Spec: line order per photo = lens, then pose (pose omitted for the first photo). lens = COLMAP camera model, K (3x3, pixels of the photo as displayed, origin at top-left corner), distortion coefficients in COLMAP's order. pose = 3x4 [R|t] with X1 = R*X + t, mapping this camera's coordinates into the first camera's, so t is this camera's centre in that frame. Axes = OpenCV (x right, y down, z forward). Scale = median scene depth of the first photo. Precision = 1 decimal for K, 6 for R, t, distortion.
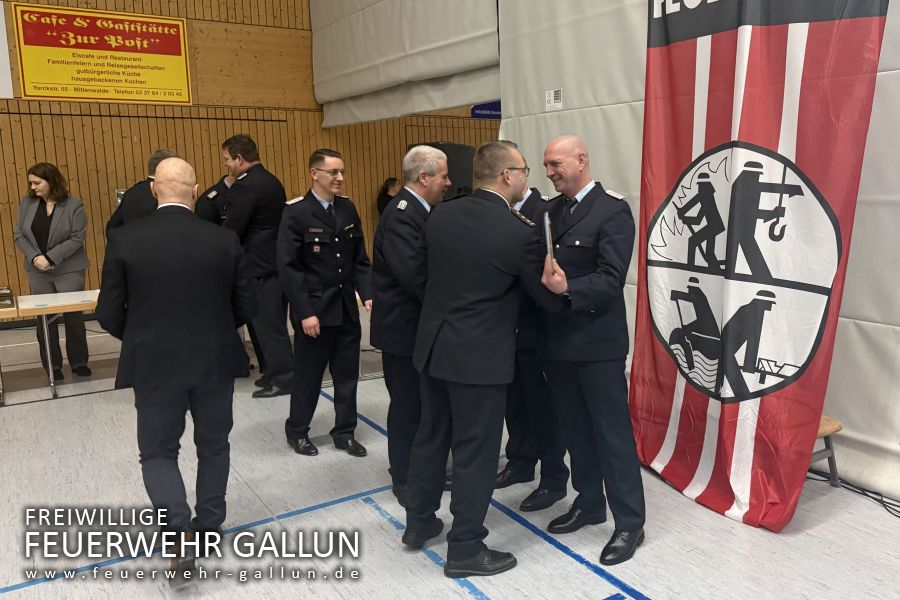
lens RADIAL K [[752.7, 0, 511.3], [0, 752.7, 302.3], [0, 0, 1]] dist [0.160407, -0.323423]
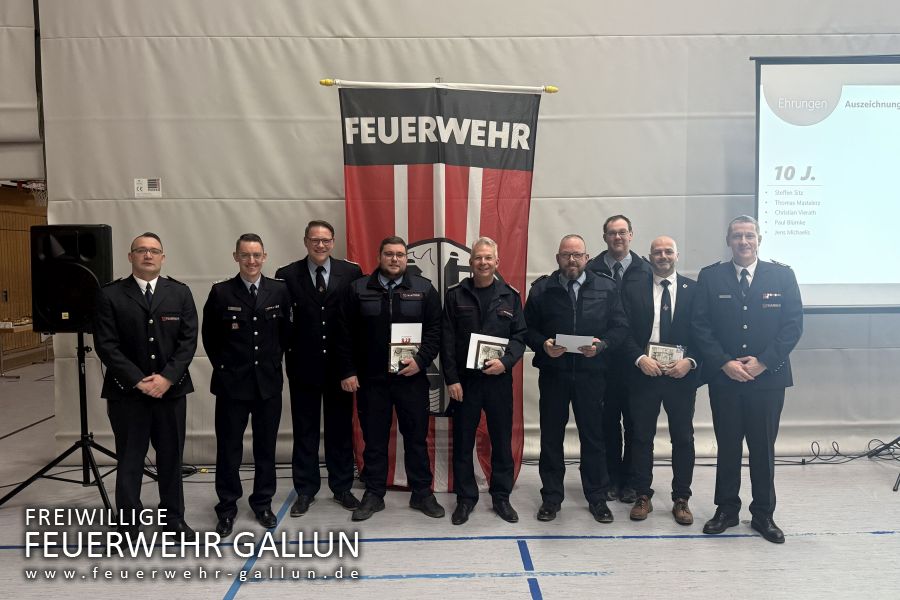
lens RADIAL K [[752.4, 0, 448.1], [0, 752.4, 304.5], [0, 0, 1]] dist [0.162830, -0.309206]
pose [[0.550333, -0.049352, 0.833485, -0.657778], [0.142297, 0.989191, -0.035384, -0.020585], [-0.822730, 0.138076, 0.551408, 0.139749]]
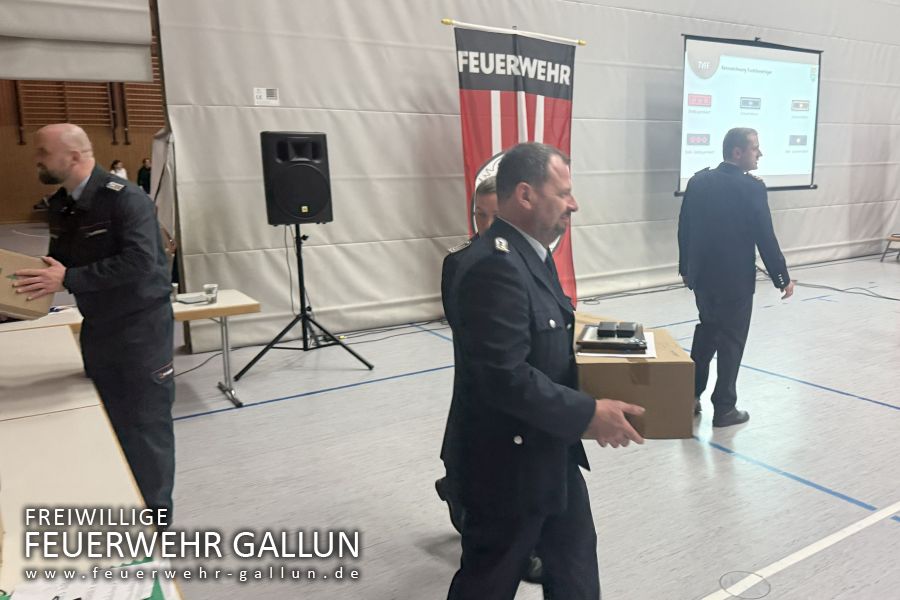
lens RADIAL K [[741.3, 0, 540.9], [0, 741.3, 301.7], [0, 0, 1]] dist [0.147683, -0.280368]
pose [[-0.024721, -0.180240, 0.983312, -1.257075], [0.171958, 0.968185, 0.181790, -0.116442], [-0.984794, 0.173582, 0.007059, 0.718806]]
